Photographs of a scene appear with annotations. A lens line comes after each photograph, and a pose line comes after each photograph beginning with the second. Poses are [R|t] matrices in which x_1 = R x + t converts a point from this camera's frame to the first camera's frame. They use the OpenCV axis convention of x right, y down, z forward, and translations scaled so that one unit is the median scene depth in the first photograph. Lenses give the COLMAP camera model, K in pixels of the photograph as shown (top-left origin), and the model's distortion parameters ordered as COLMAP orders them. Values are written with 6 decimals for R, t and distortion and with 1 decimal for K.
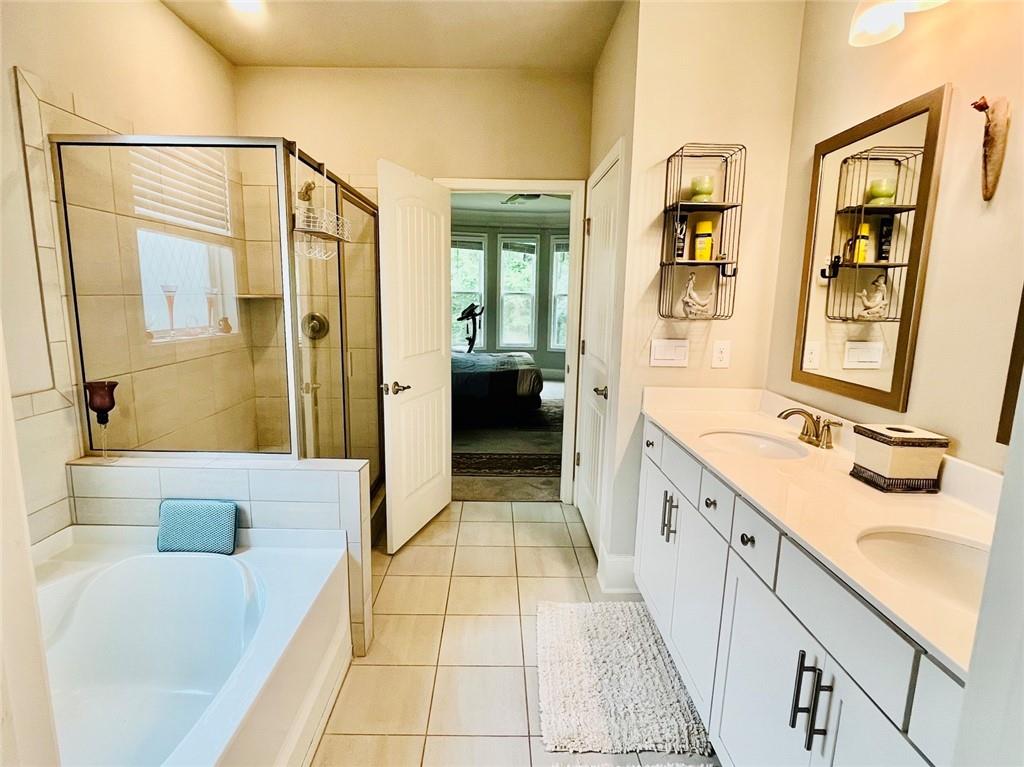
lens RADIAL K [[538.7, 0, 498.1], [0, 538.7, 384.8], [0, 0, 1]] dist [0.002911, -0.001067]
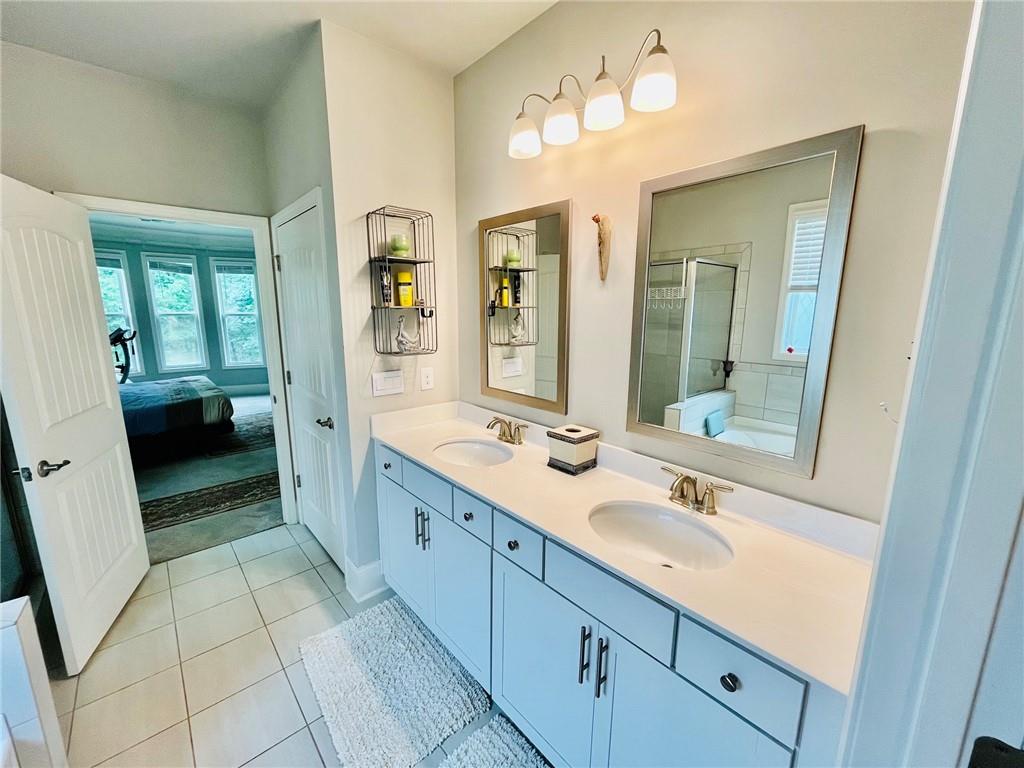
lens RADIAL K [[415.9, 0, 508.4], [0, 415.9, 385.8], [0, 0, 1]] dist [-0.002805, -0.000365]
pose [[0.749670, -0.136887, 0.647500, -0.074205], [0.119411, 0.990296, 0.071104, -0.090121], [-0.650950, 0.024014, 0.758741, 0.153573]]
